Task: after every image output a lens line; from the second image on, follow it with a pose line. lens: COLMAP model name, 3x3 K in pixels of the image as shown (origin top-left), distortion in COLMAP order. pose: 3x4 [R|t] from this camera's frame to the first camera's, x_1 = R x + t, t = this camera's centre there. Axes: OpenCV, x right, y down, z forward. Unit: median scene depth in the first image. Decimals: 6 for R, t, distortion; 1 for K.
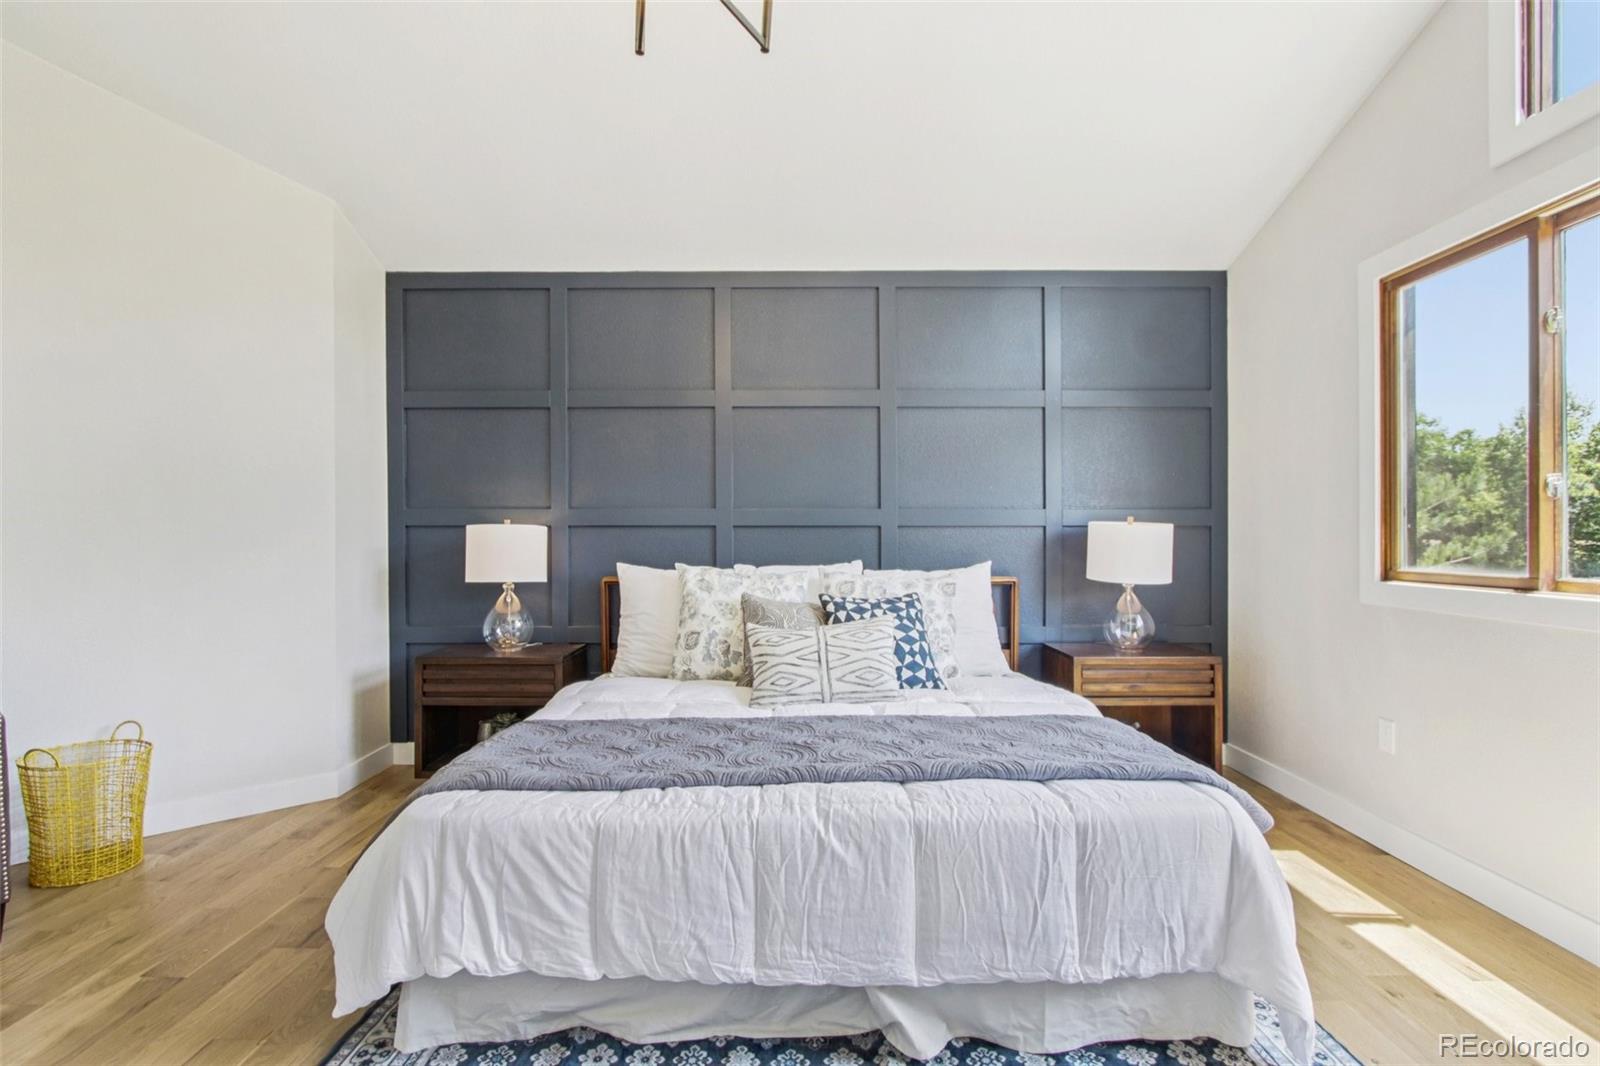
lens RADIAL K [[767.8, 0, 800.4], [0, 767.8, 538.6], [0, 0, 1]] dist [-0.021454, -0.000101]
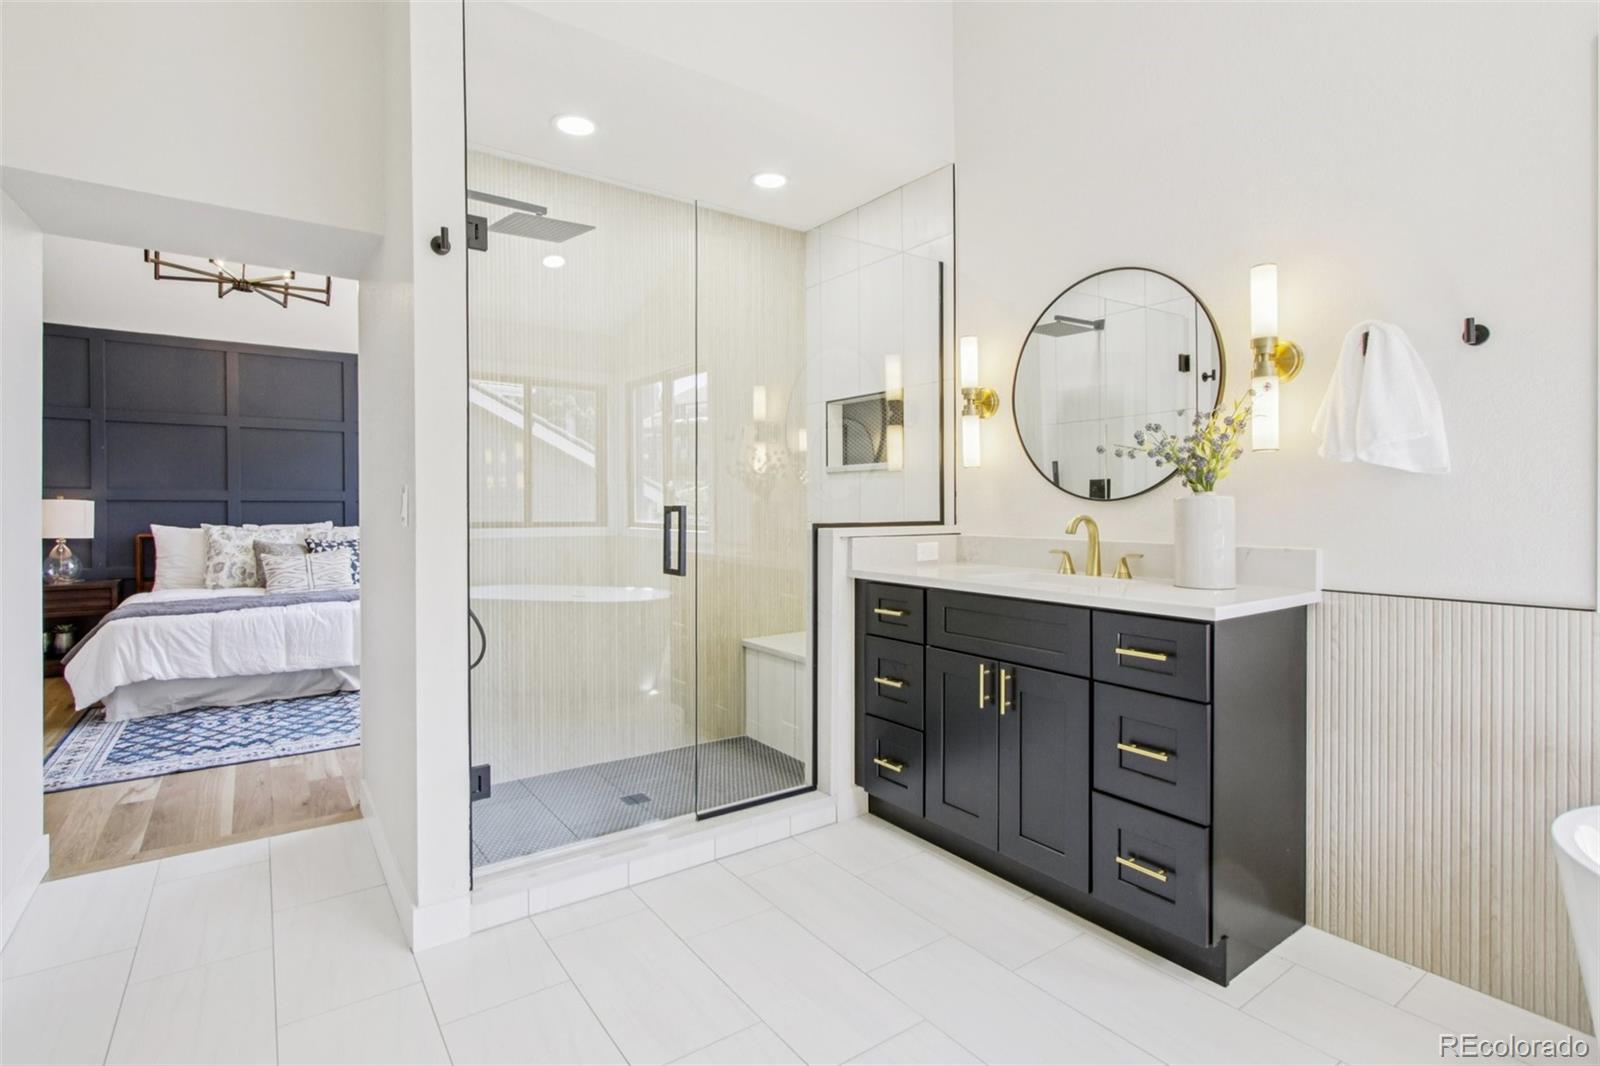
lens RADIAL K [[767.8, 0, 804.9], [0, 767.8, 504.4], [0, 0, 1]] dist [-0.021454, -0.000101]
pose [[0.807095, -0.000027, 0.590421, -0.086603], [0.002850, 0.999989, -0.003850, 0.000198], [-0.590414, 0.004790, 0.807086, -1.203465]]
